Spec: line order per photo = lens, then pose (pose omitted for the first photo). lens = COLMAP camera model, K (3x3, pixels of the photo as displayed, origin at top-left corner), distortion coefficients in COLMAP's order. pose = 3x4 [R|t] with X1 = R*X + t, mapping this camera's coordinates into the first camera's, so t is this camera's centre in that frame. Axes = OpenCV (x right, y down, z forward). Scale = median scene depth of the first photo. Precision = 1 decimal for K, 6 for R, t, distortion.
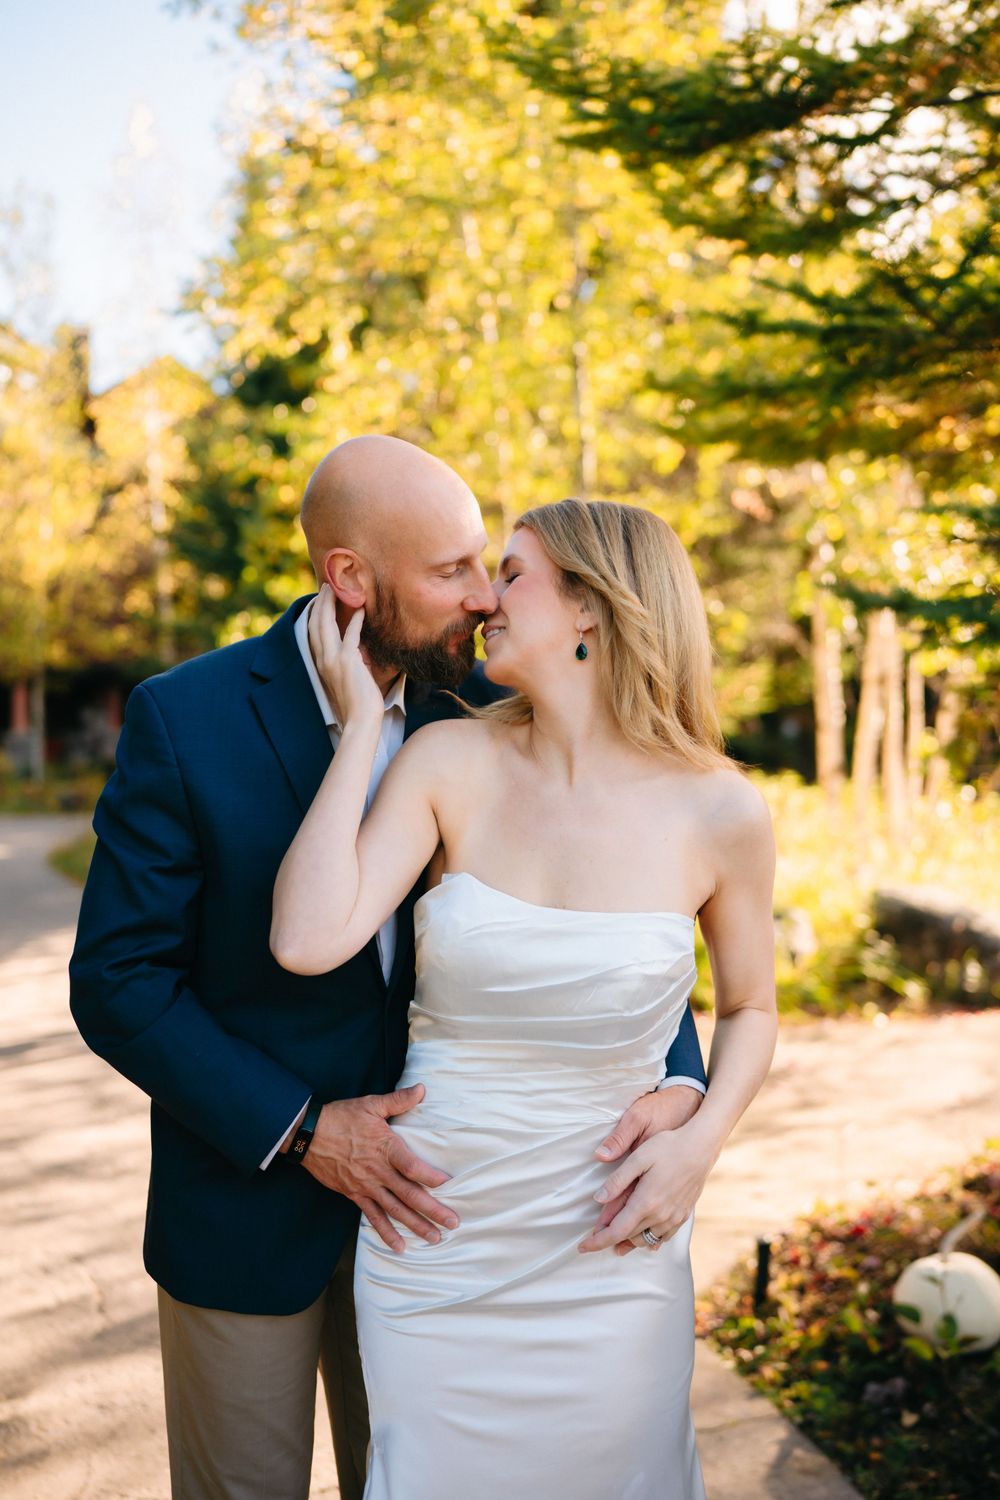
lens RADIAL K [[1445.2, 0, 502.7], [0, 1445.2, 763.0], [0, 0, 1]] dist [0.001523, -0.005827]
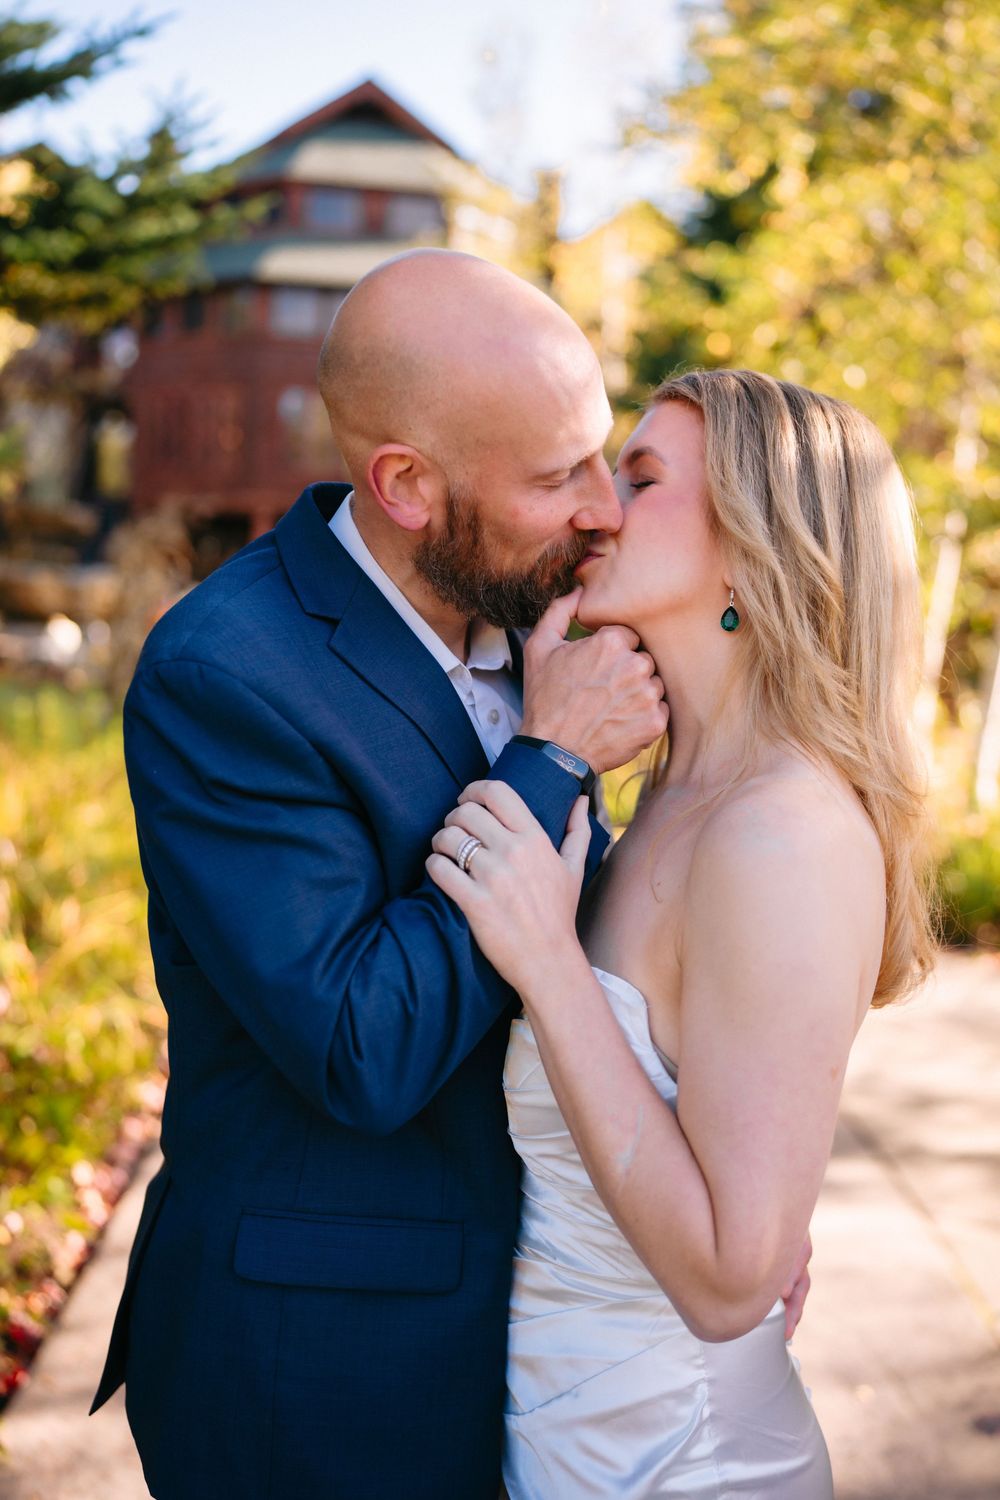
lens RADIAL K [[1478.3, 0, 500.0], [0, 1478.3, 750.0], [0, 0, 1]] dist [0.012870, -0.007916]
pose [[0.950251, 0.082980, -0.300228, 0.023896], [-0.057660, 0.994065, 0.092247, -0.010381], [0.306101, -0.070347, 0.949396, 0.053608]]
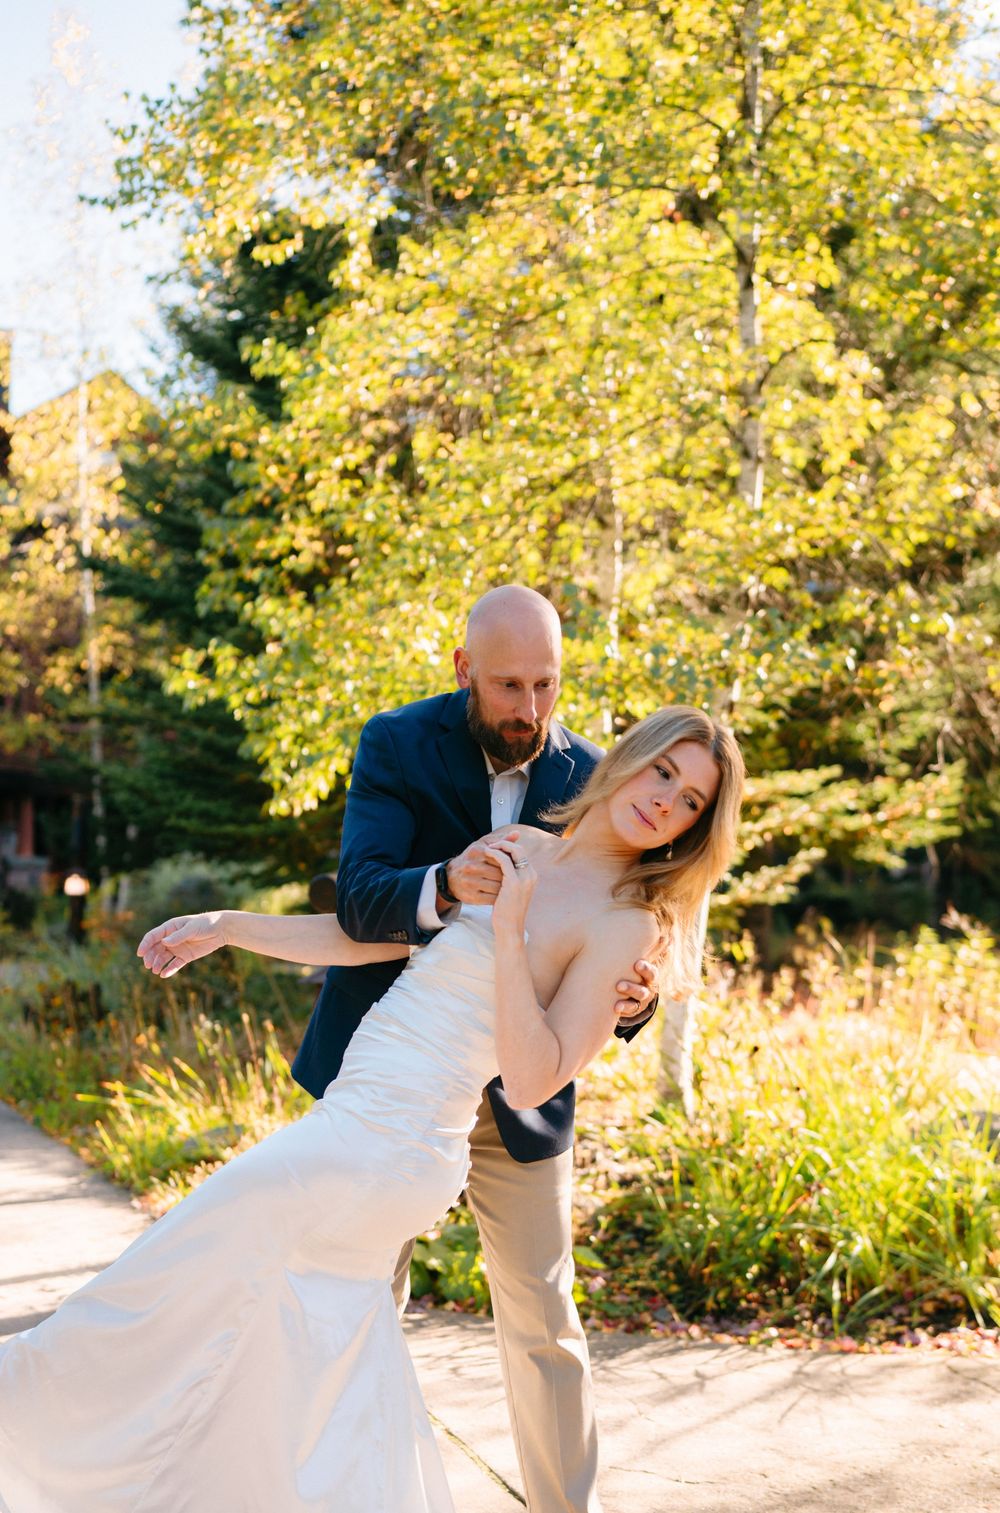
lens RADIAL K [[1773.2, 0, 499.4], [0, 1773.2, 937.3], [0, 0, 1]] dist [0.001009, 0.007844]
pose [[0.999534, 0.030289, -0.003785, -0.045327], [-0.030249, 0.999489, 0.010294, 0.012332], [0.004095, -0.010175, 0.999940, 0.230459]]
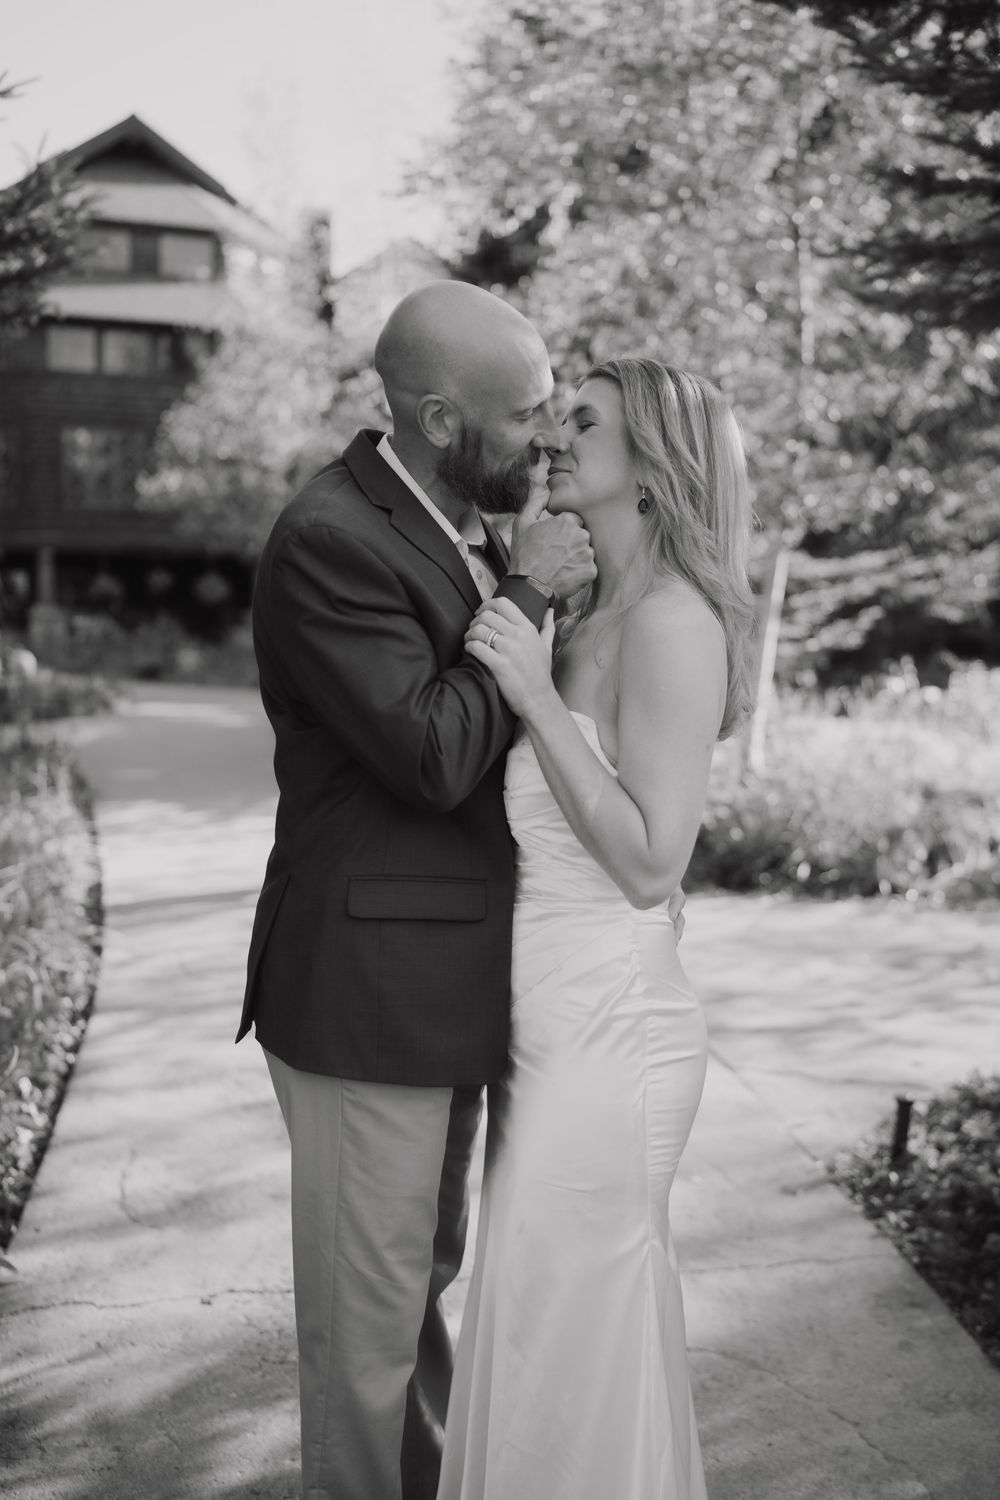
lens RADIAL K [[1445.2, 0, 502.7], [0, 1445.2, 763.0], [0, 0, 1]] dist [0.001523, -0.005827]
pose [[0.986923, 0.034237, -0.157518, 0.020427], [-0.022120, 0.996704, 0.078047, 0.007251], [0.159671, -0.073542, 0.984427, -0.015671]]
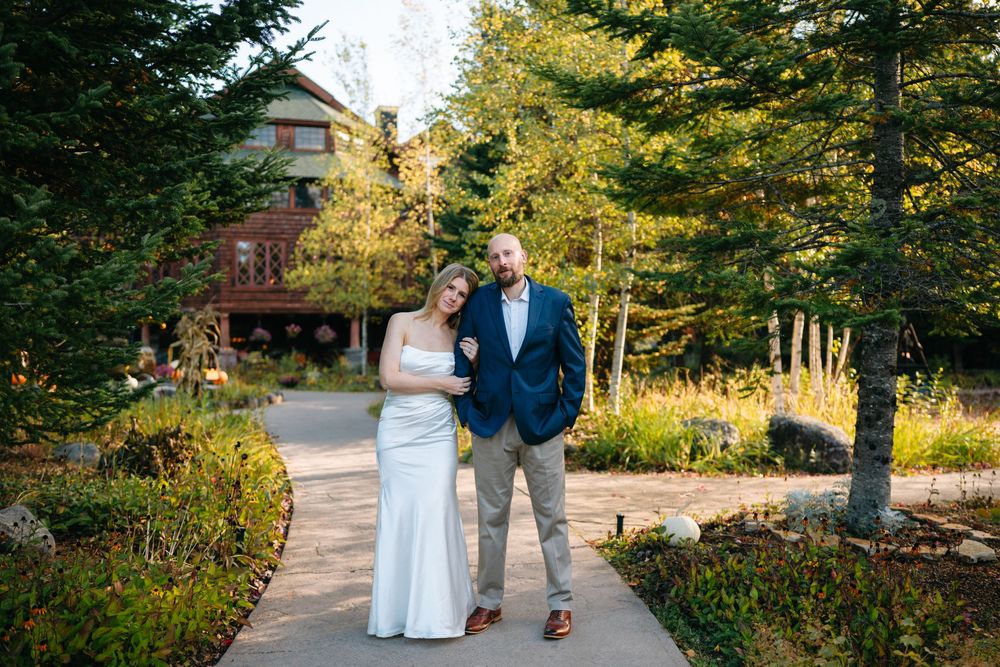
lens RADIAL K [[956.4, 0, 500.0], [0, 956.4, 333.5], [0, 0, 1]] dist [0.014475, 0.018721]
pose [[0.985203, -0.006181, -0.171280, 0.104091], [-0.000841, 0.999163, -0.040893, 0.027562], [0.171389, 0.040432, 0.984373, -0.299888]]
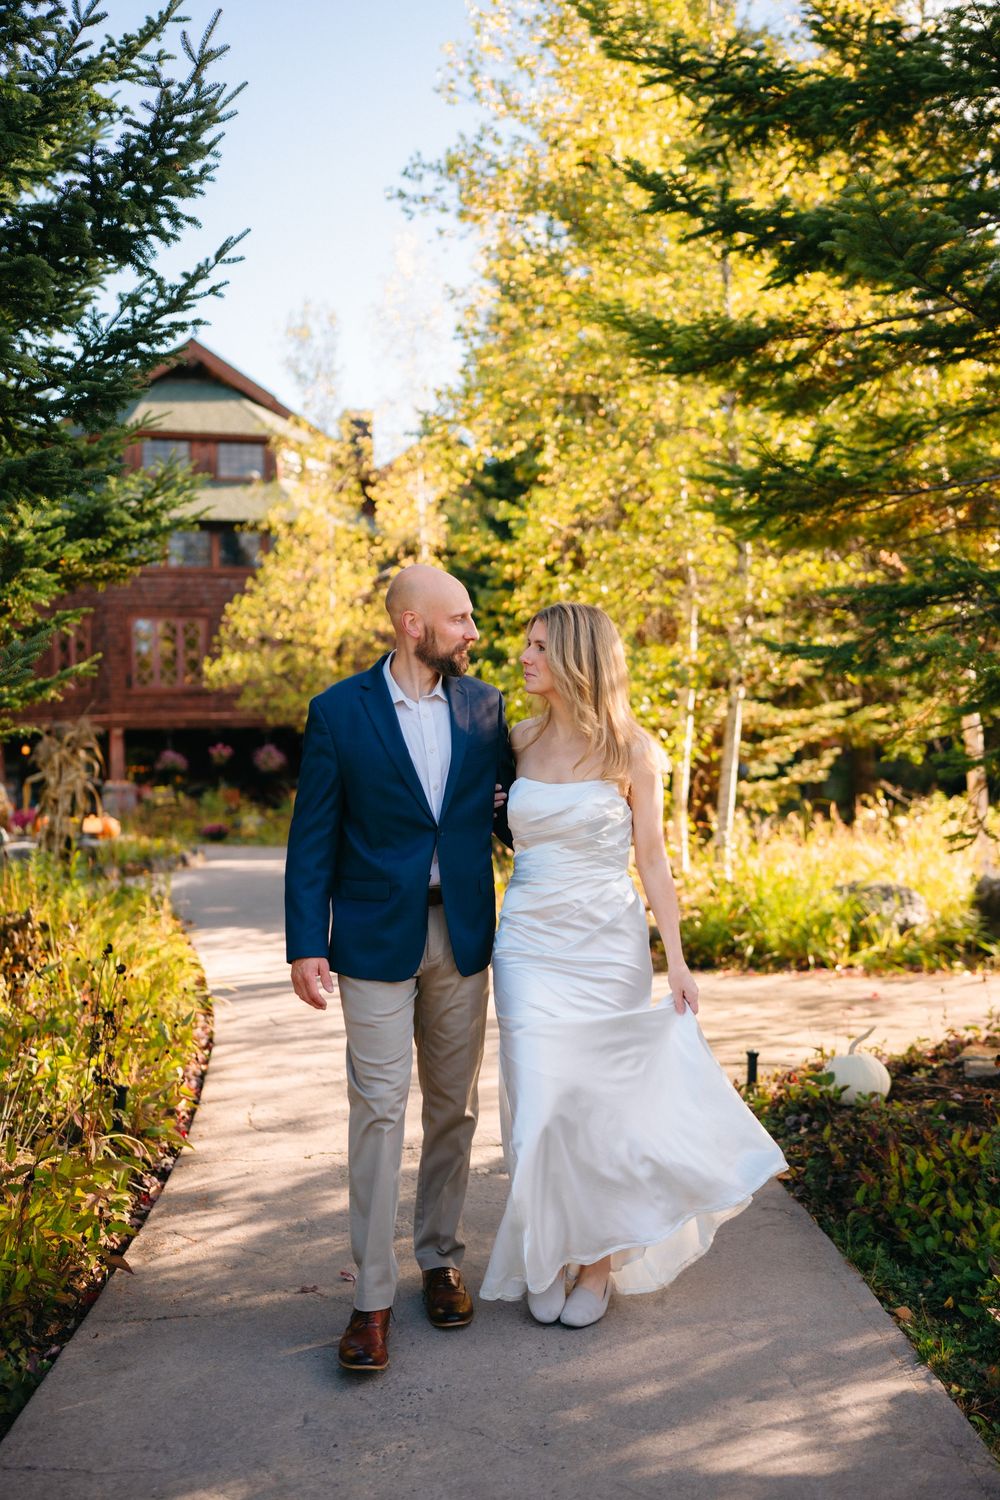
lens RADIAL K [[1434.7, 0, 502.3], [0, 1434.7, 765.0], [0, 0, 1]] dist [0.014475, 0.018721]
pose [[0.981082, -0.022228, -0.192313, 0.086729], [0.016269, 0.999339, -0.032511, 0.024718], [0.192908, 0.028767, 0.980795, -0.234530]]
